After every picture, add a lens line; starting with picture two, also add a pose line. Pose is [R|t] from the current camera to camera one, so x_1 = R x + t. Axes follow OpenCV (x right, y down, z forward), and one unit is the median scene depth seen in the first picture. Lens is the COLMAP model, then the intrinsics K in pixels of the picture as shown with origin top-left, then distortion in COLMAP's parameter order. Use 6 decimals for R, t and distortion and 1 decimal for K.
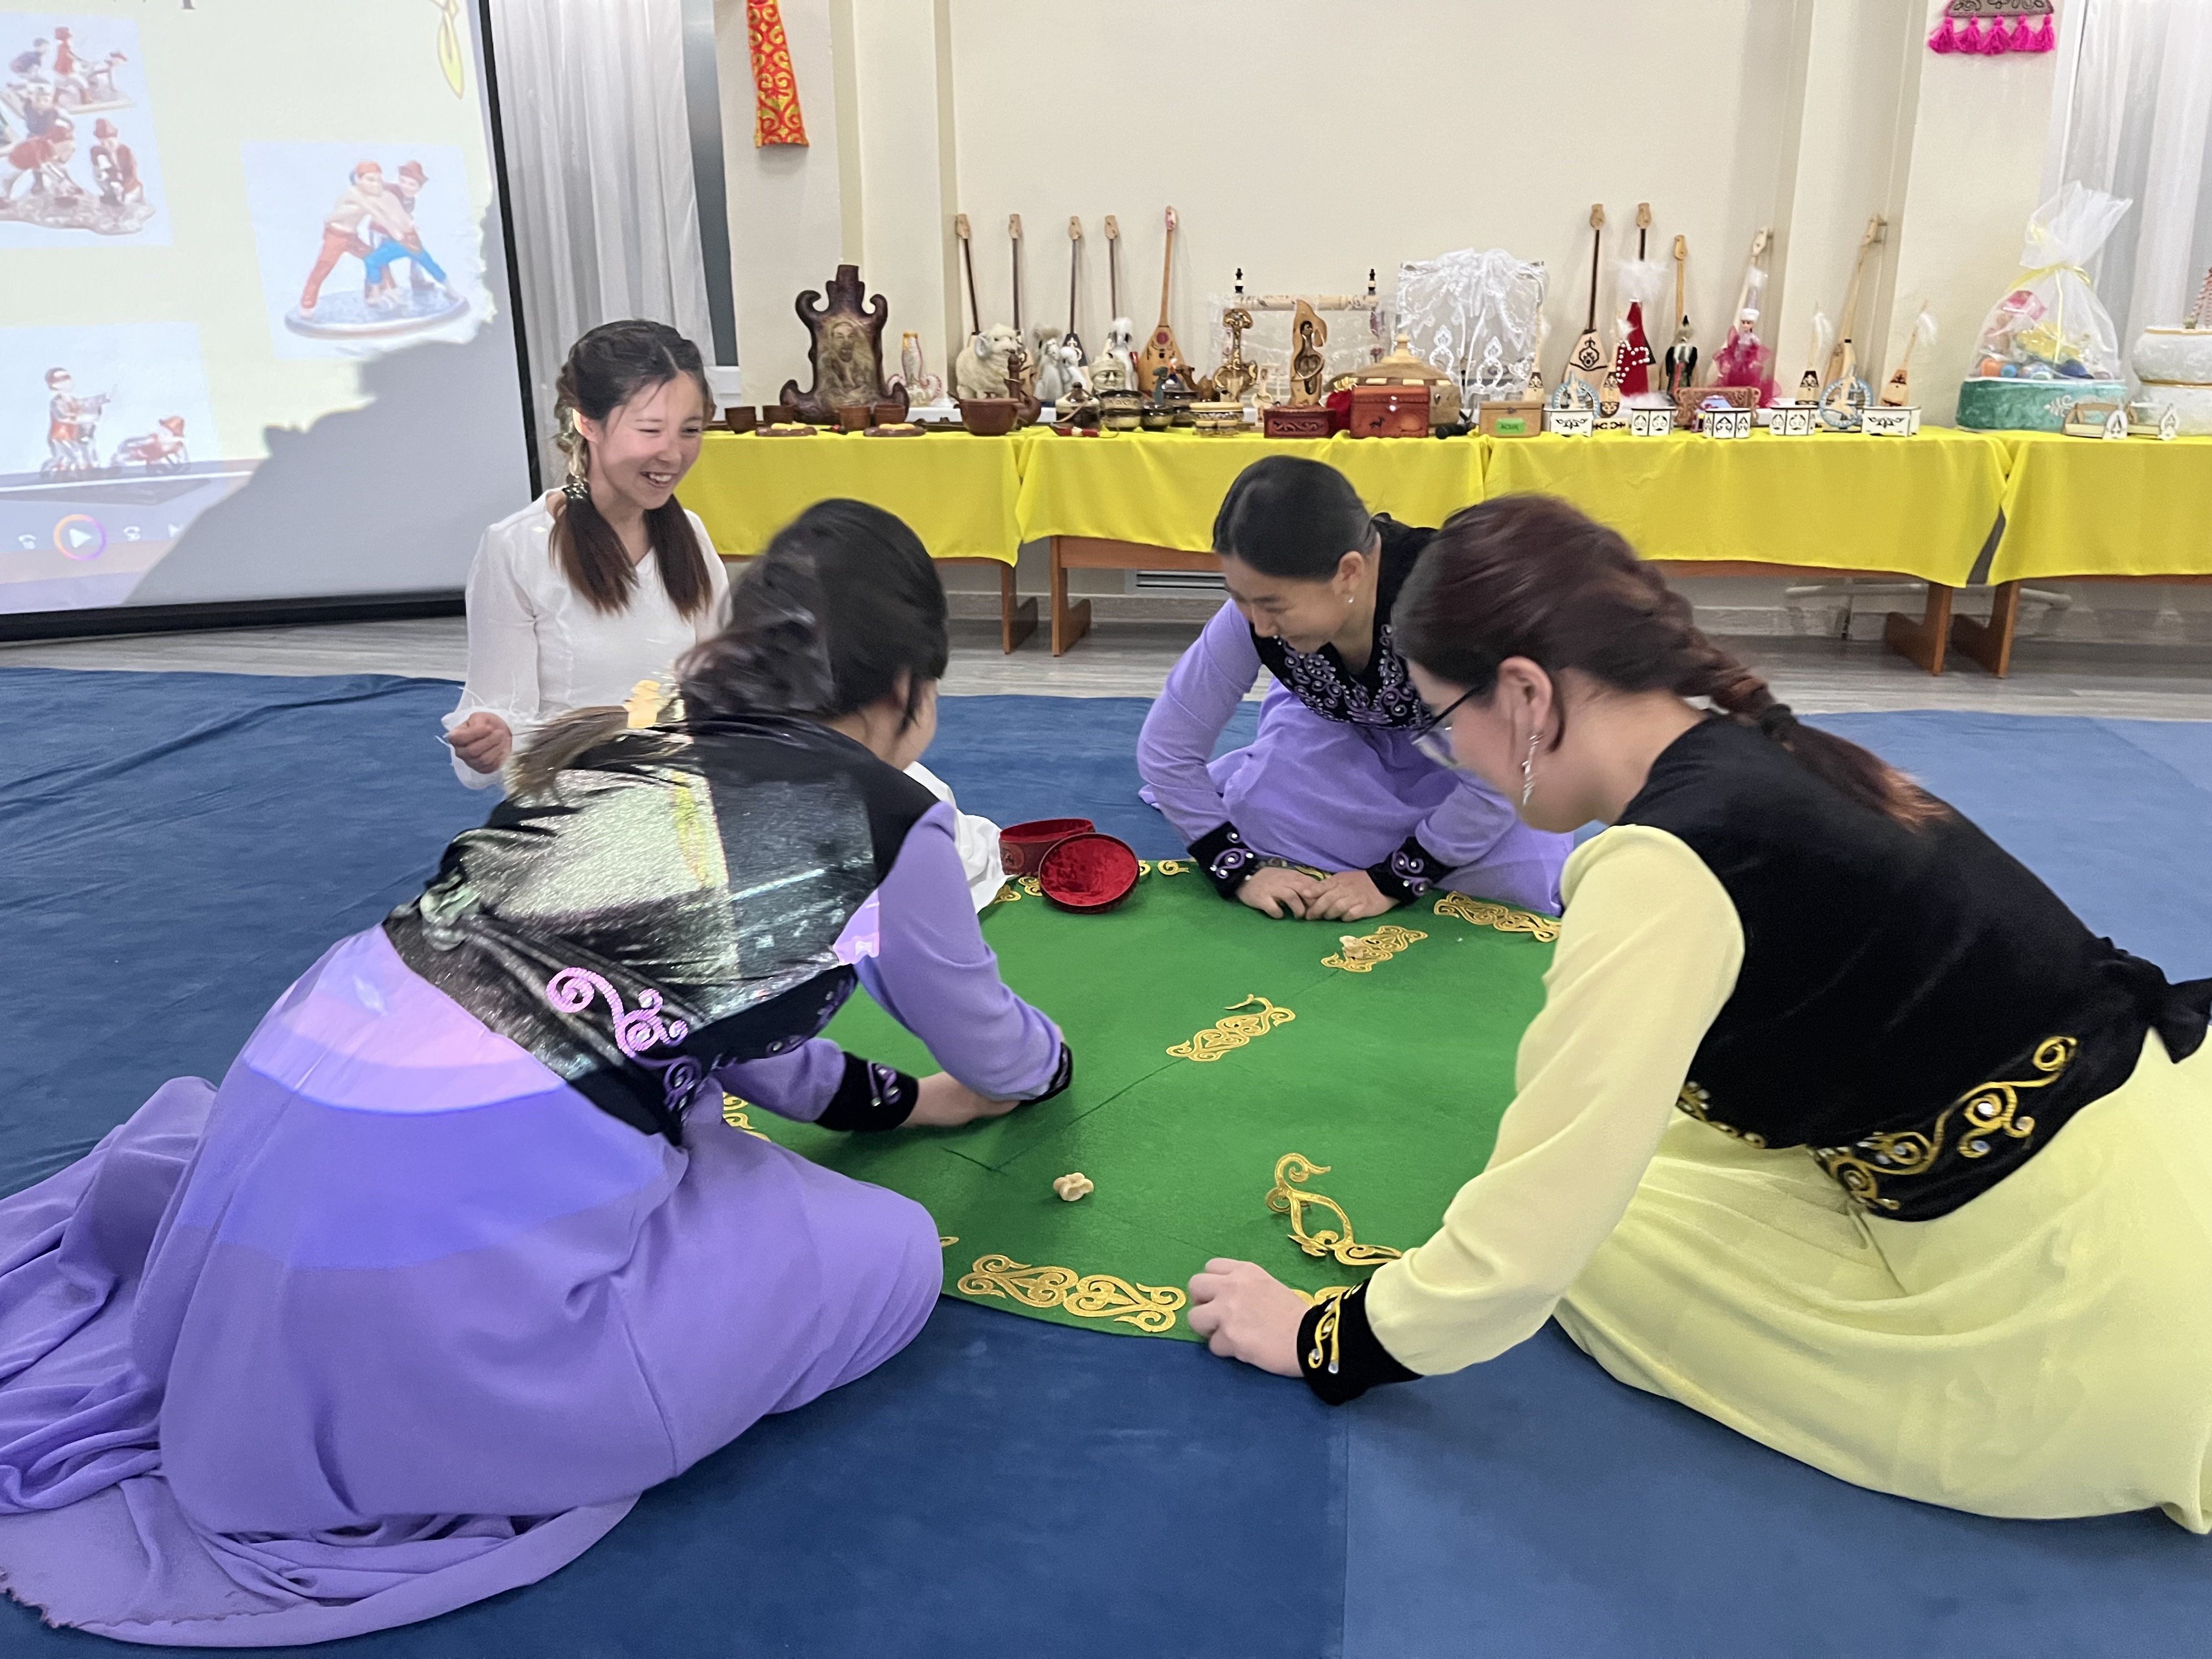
lens RADIAL K [[1671.8, 0, 1141.2], [0, 1671.8, 823.3], [0, 0, 1]] dist [0.043364, -0.058742]
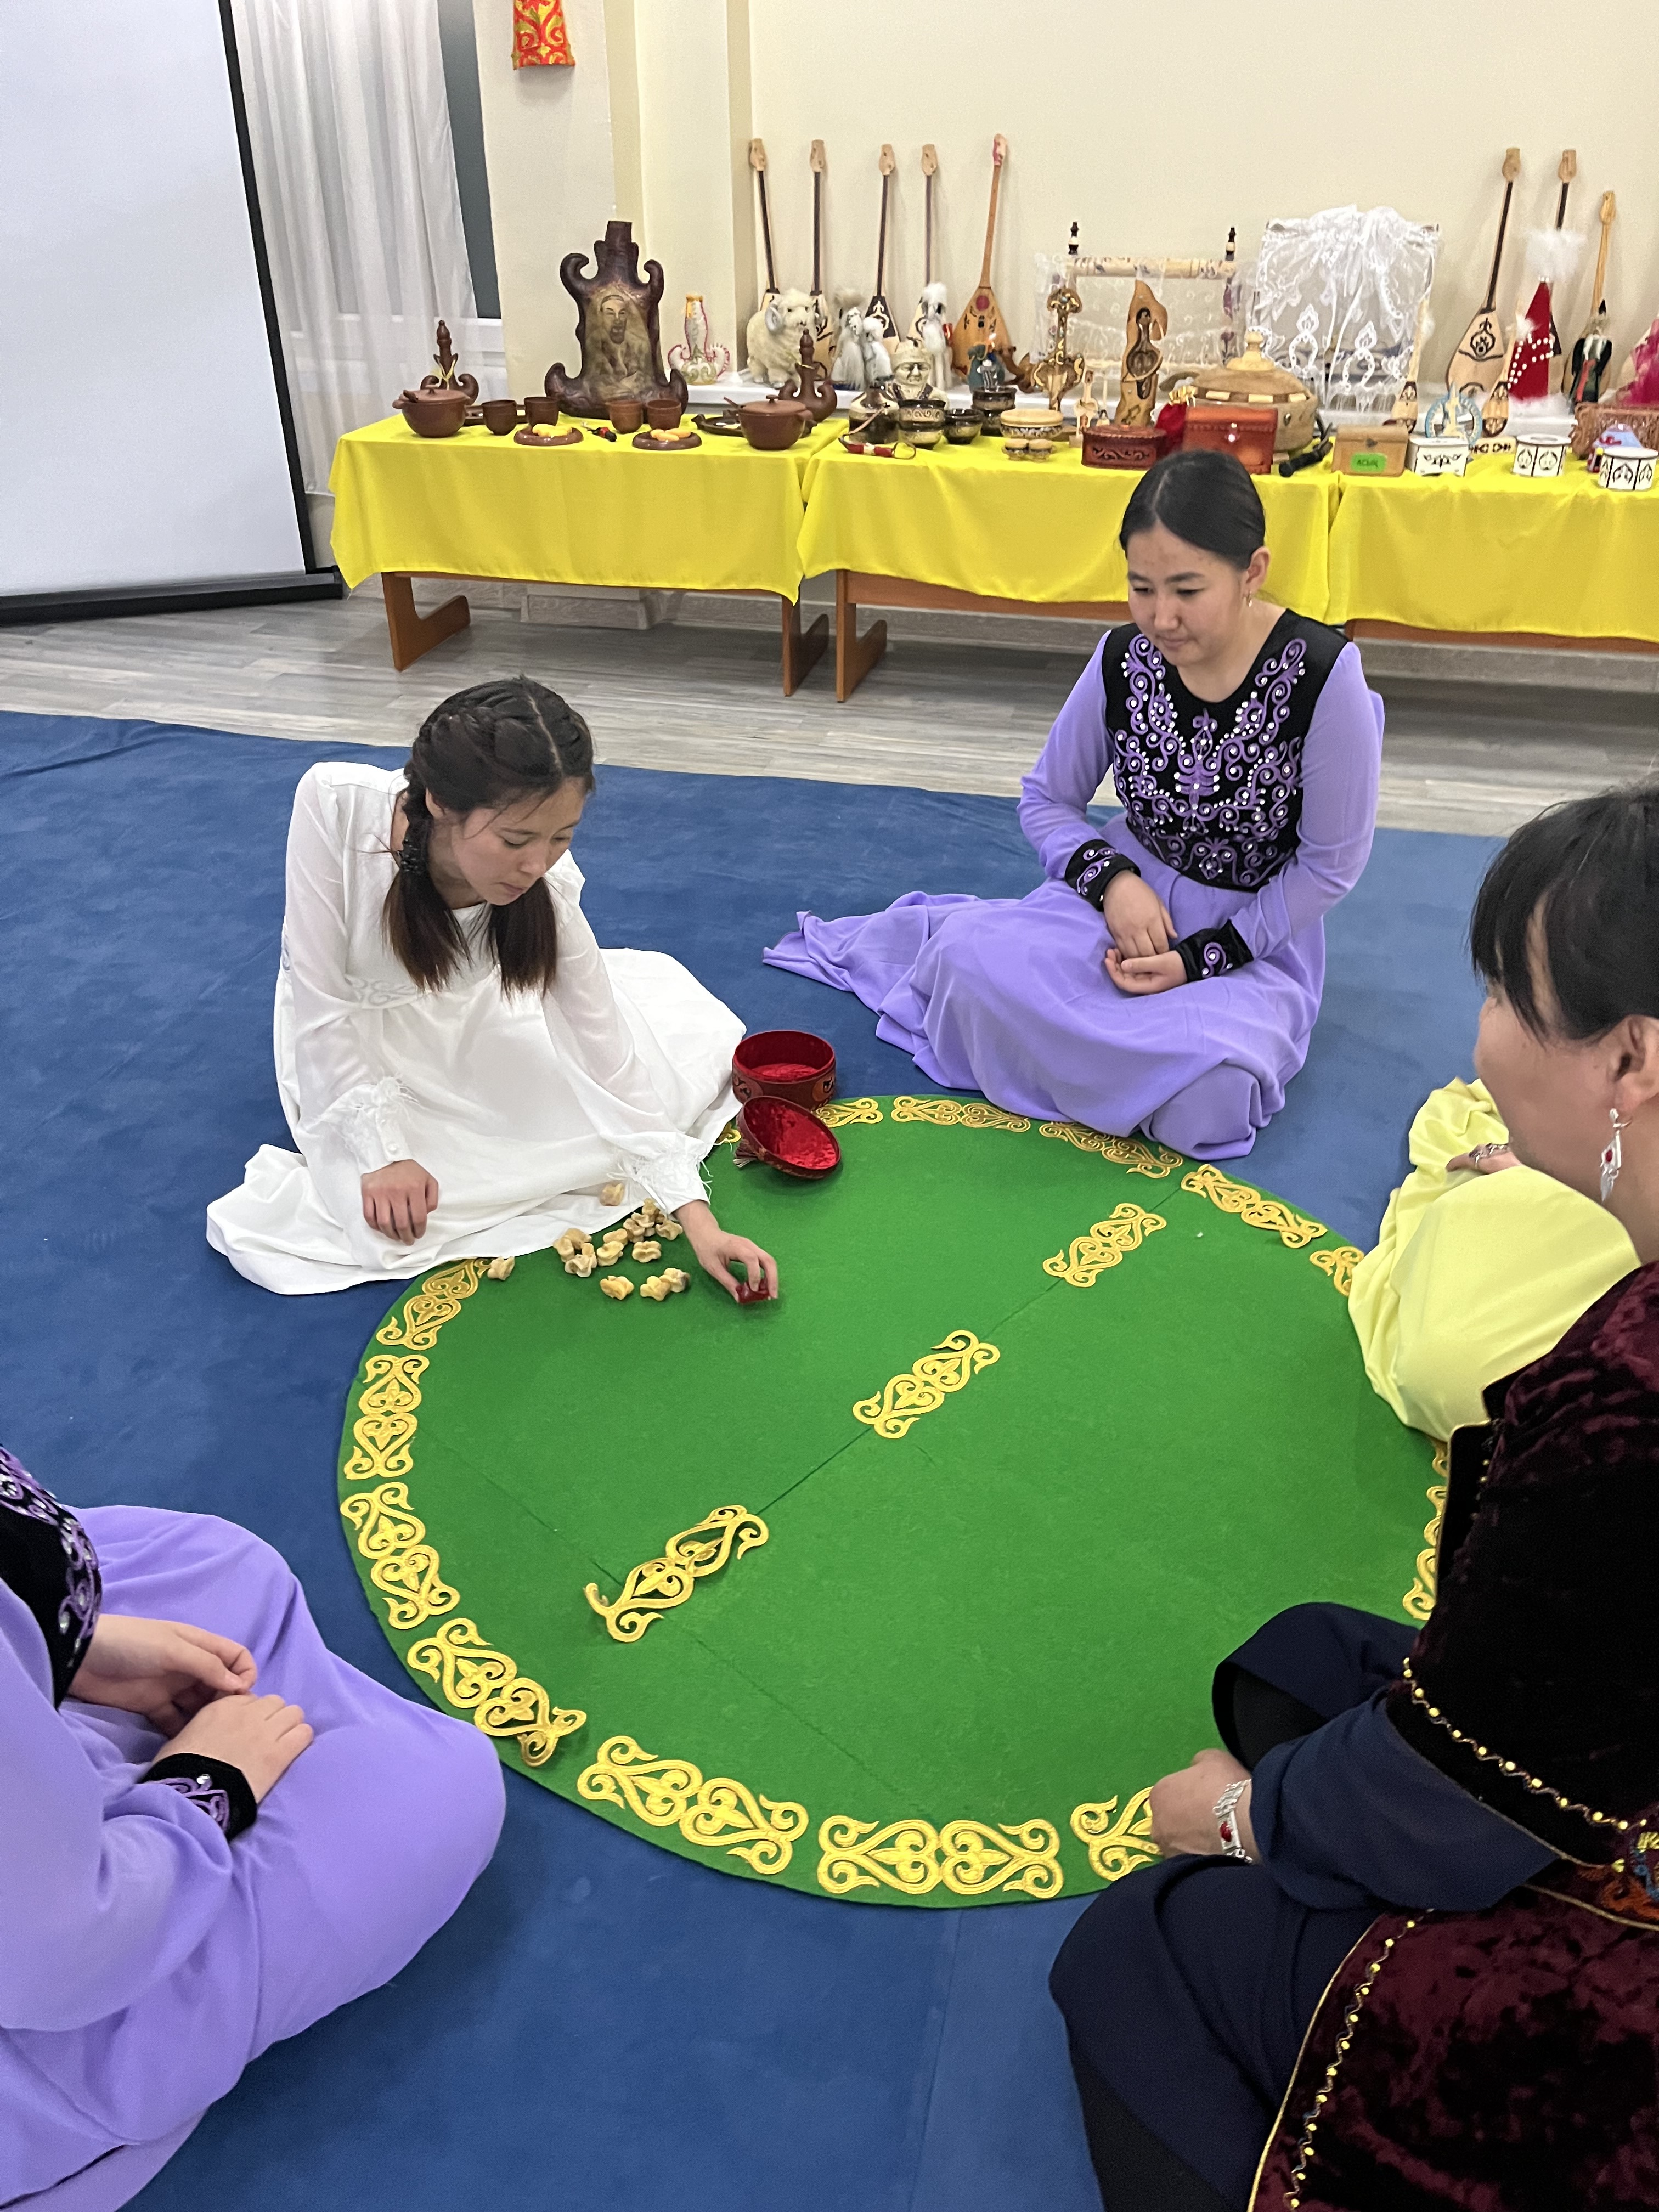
lens RADIAL K [[1661.7, 0, 840.3], [0, 1661.7, 1115.4], [0, 0, 1]] dist [0.063267, -0.086881]
pose [[0.995509, 0.051917, -0.079163, 0.032184], [-0.029696, 0.965259, 0.259603, -0.115543], [0.089890, -0.256087, 0.962465, 0.055554]]
